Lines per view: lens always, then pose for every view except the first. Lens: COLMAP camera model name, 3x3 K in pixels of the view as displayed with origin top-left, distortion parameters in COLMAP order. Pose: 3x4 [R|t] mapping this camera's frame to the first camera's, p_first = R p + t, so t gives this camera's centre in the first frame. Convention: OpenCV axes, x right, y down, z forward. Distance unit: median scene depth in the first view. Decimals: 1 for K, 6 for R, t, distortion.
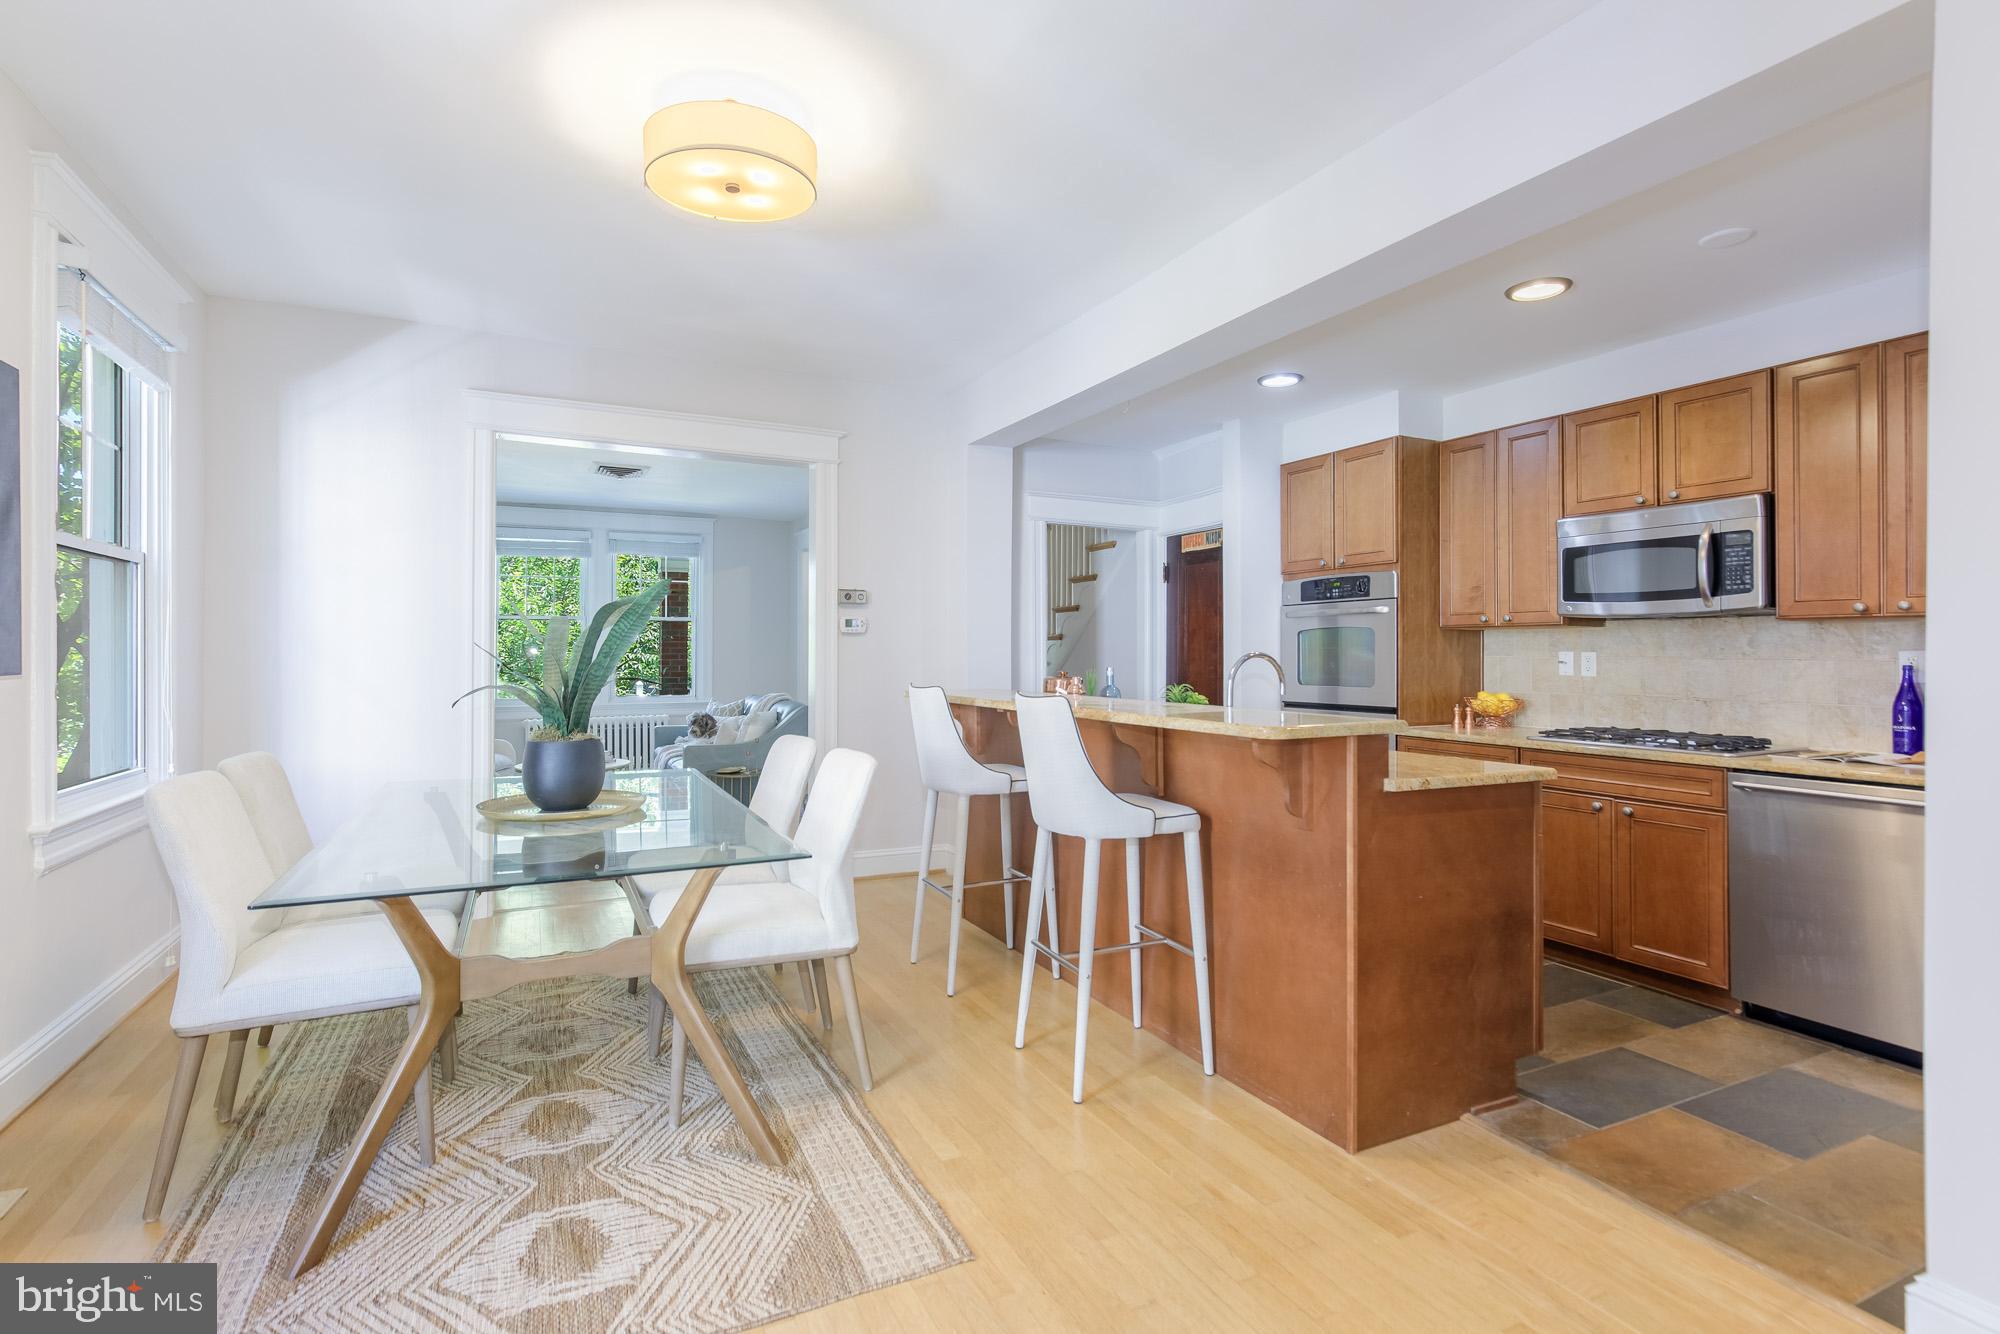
lens RADIAL K [[932.3, 0, 959.6], [0, 932.3, 644.0], [0, 0, 1]] dist [-0.003130, 0.000081]
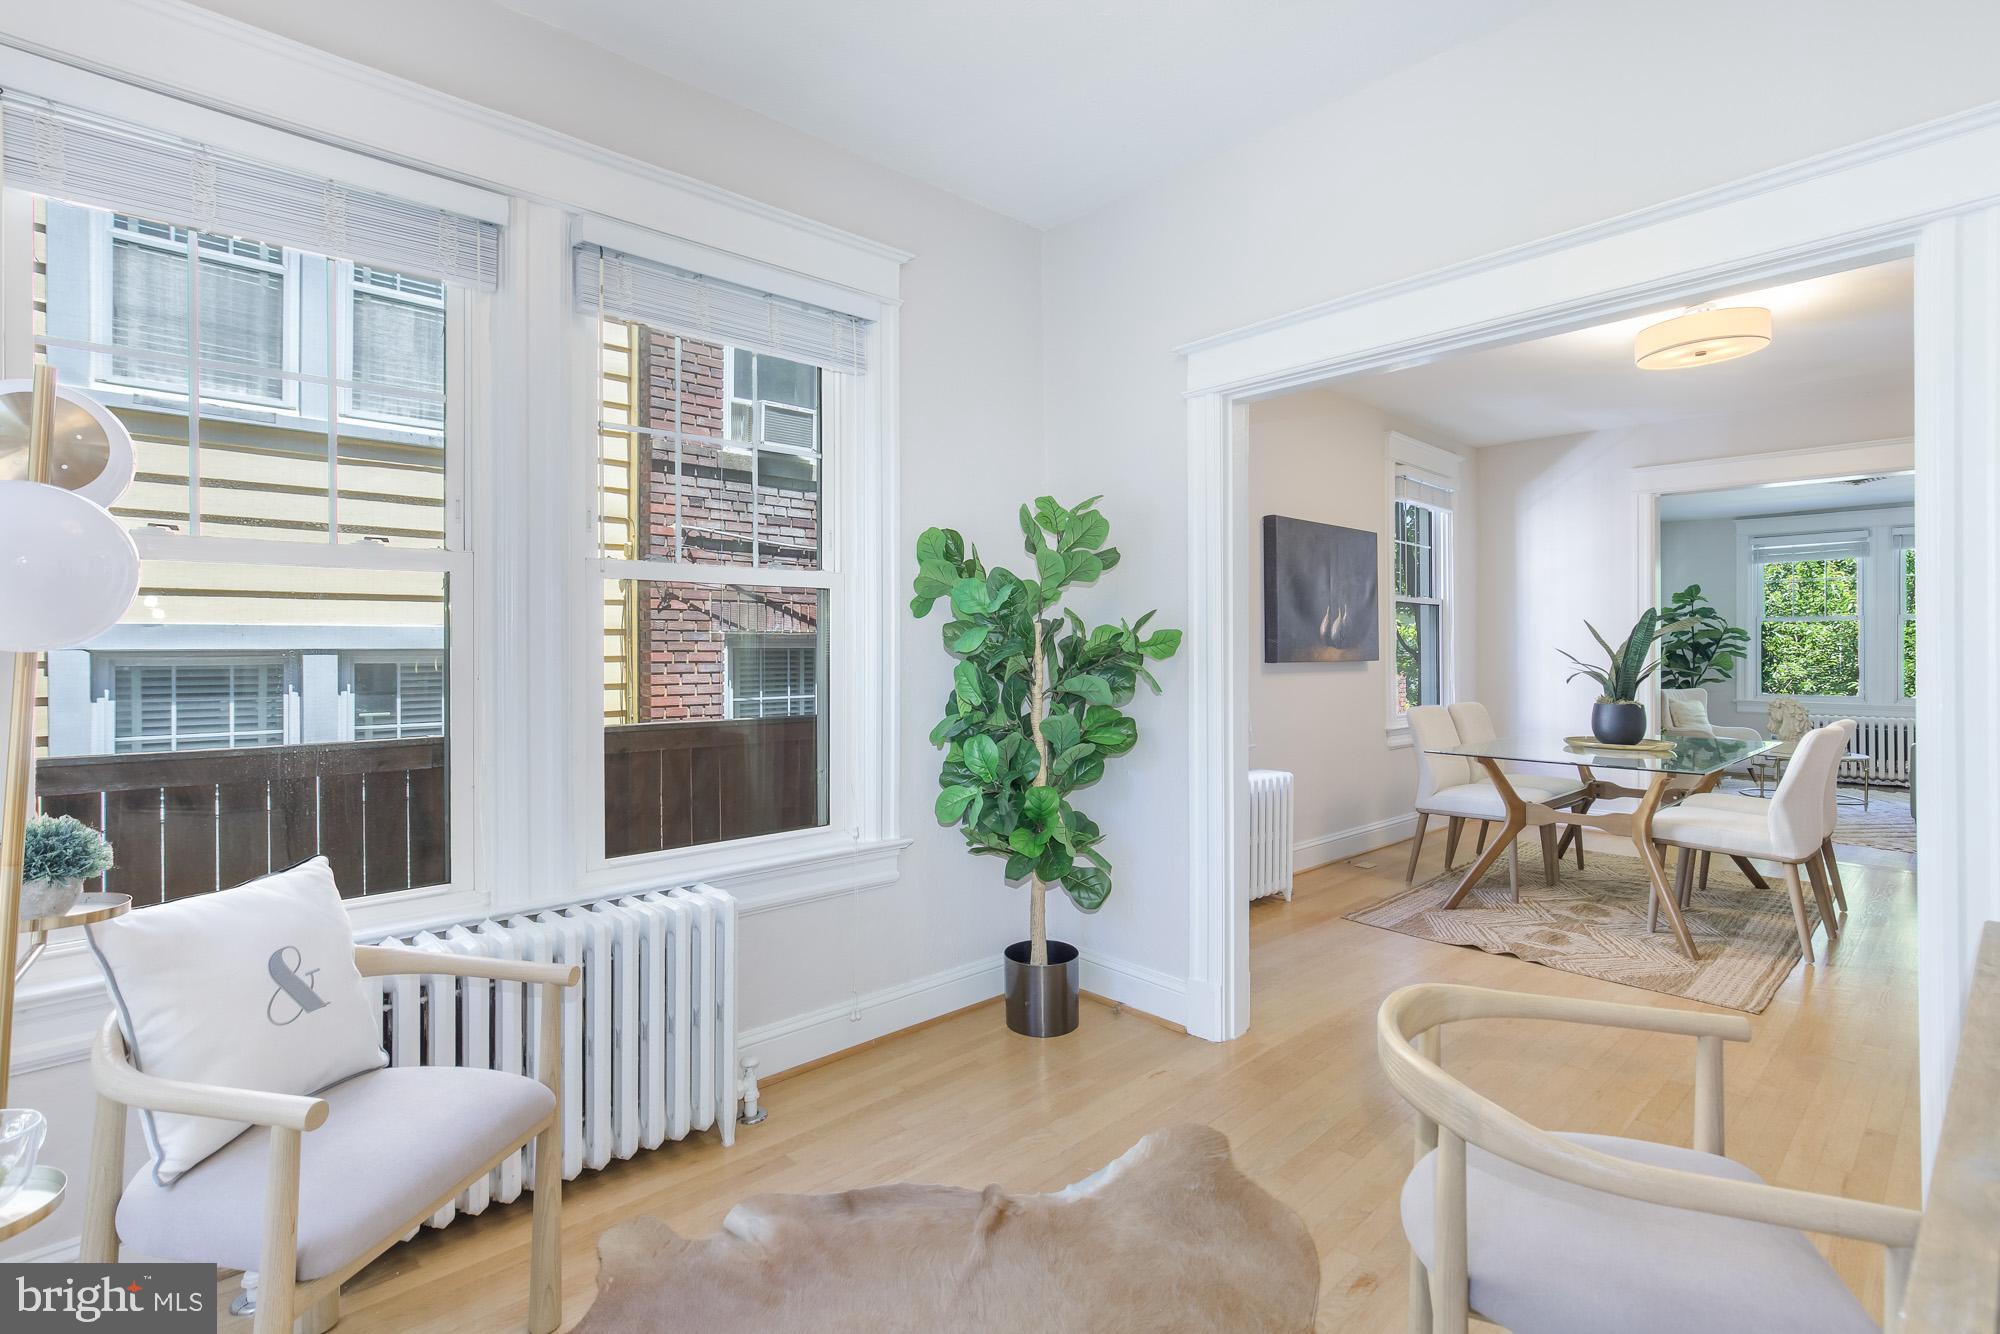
lens RADIAL K [[932.3, 0, 994.3], [0, 932.3, 653.5], [0, 0, 1]] dist [-0.003130, 0.000081]
pose [[0.299720, 0.002364, -0.954024, 0.752162], [0.007211, 0.999963, 0.004743, -0.003172], [0.954000, -0.008301, 0.299691, -0.506146]]
